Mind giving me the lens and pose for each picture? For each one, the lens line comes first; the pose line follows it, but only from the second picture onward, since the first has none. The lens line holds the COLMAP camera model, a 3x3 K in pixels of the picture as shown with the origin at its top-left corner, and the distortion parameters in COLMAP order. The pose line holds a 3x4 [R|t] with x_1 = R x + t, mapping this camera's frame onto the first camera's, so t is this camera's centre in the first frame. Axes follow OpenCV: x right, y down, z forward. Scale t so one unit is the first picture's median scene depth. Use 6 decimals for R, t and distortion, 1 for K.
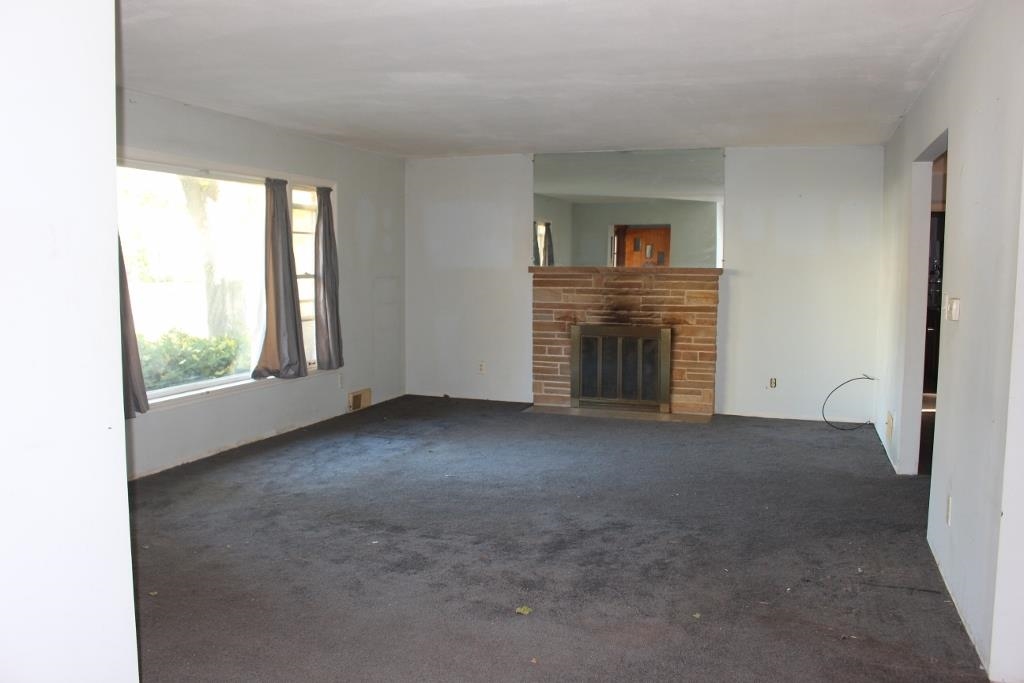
lens RADIAL K [[833.7, 0, 508.0], [0, 833.7, 337.8], [0, 0, 1]] dist [-0.128030, 0.026628]
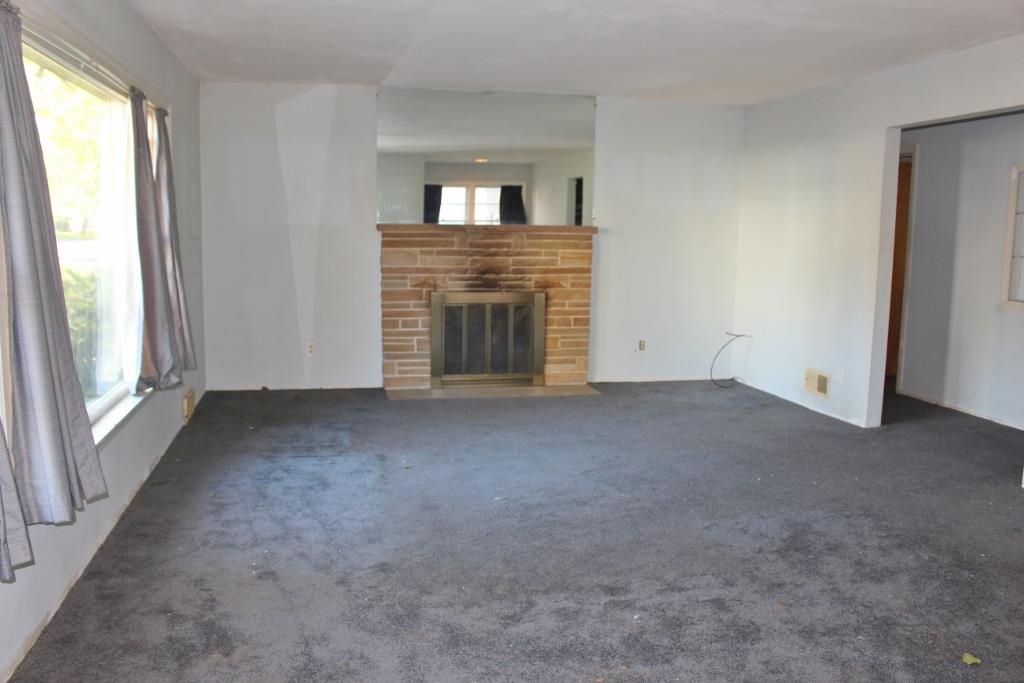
lens RADIAL K [[833.7, 0, 512.9], [0, 833.7, 340.7], [0, 0, 1]] dist [-0.128030, 0.026628]
pose [[0.852976, -0.064822, 0.517910, -0.303257], [0.036118, 0.997210, 0.065325, -0.019319], [-0.520699, -0.037015, 0.852937, 0.234669]]
